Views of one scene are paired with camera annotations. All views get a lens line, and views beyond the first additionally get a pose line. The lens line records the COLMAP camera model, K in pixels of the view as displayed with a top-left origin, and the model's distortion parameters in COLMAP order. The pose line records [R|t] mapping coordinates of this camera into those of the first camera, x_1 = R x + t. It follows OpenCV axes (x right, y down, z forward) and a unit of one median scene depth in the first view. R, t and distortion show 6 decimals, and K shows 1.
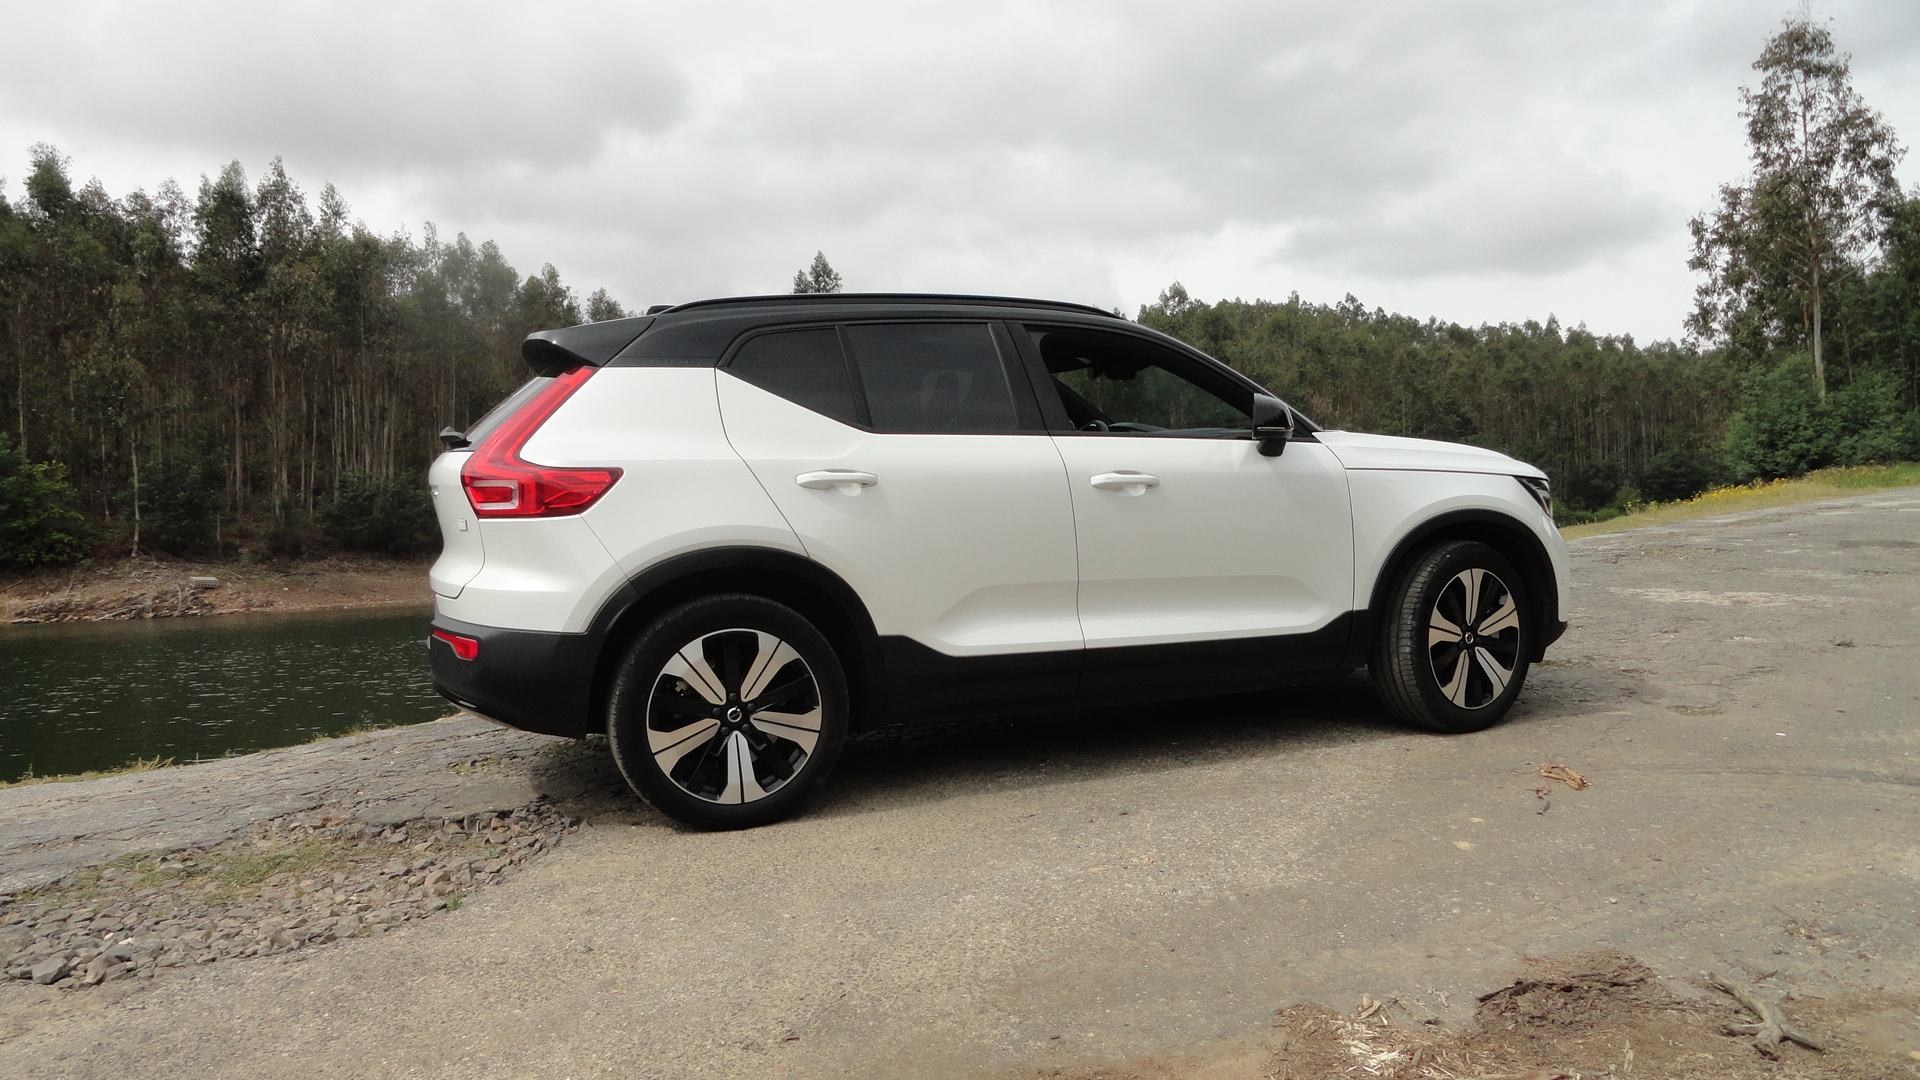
lens RADIAL K [[1343.3, 0, 960.0], [0, 1343.3, 540.0], [0, 0, 1]] dist [0.009883, 0.006620]
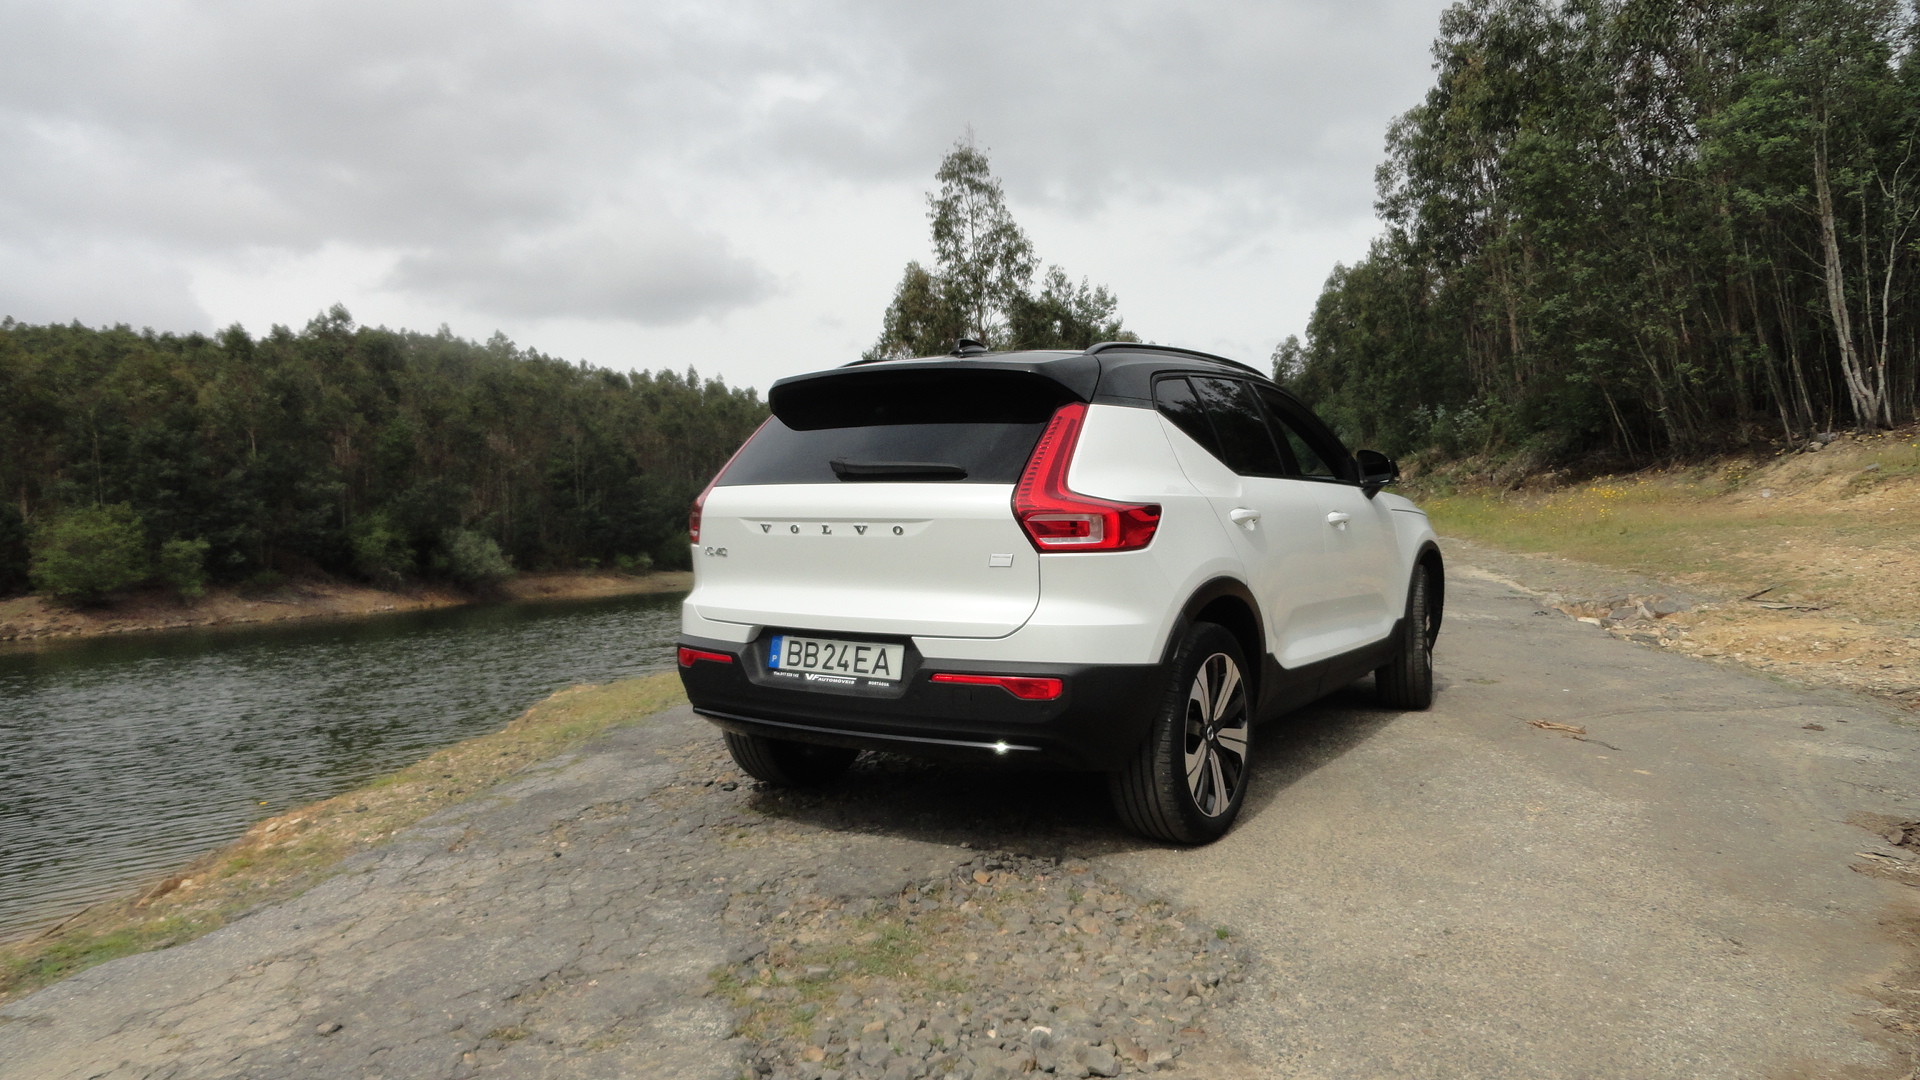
lens RADIAL K [[1343.3, 0, 960.0], [0, 1343.3, 540.0], [0, 0, 1]] dist [0.009883, 0.006620]
pose [[0.807617, -0.009700, 0.589628, -0.107589], [0.026632, 0.999444, -0.020037, -0.000920], [-0.589106, 0.031885, 0.807426, 0.027616]]
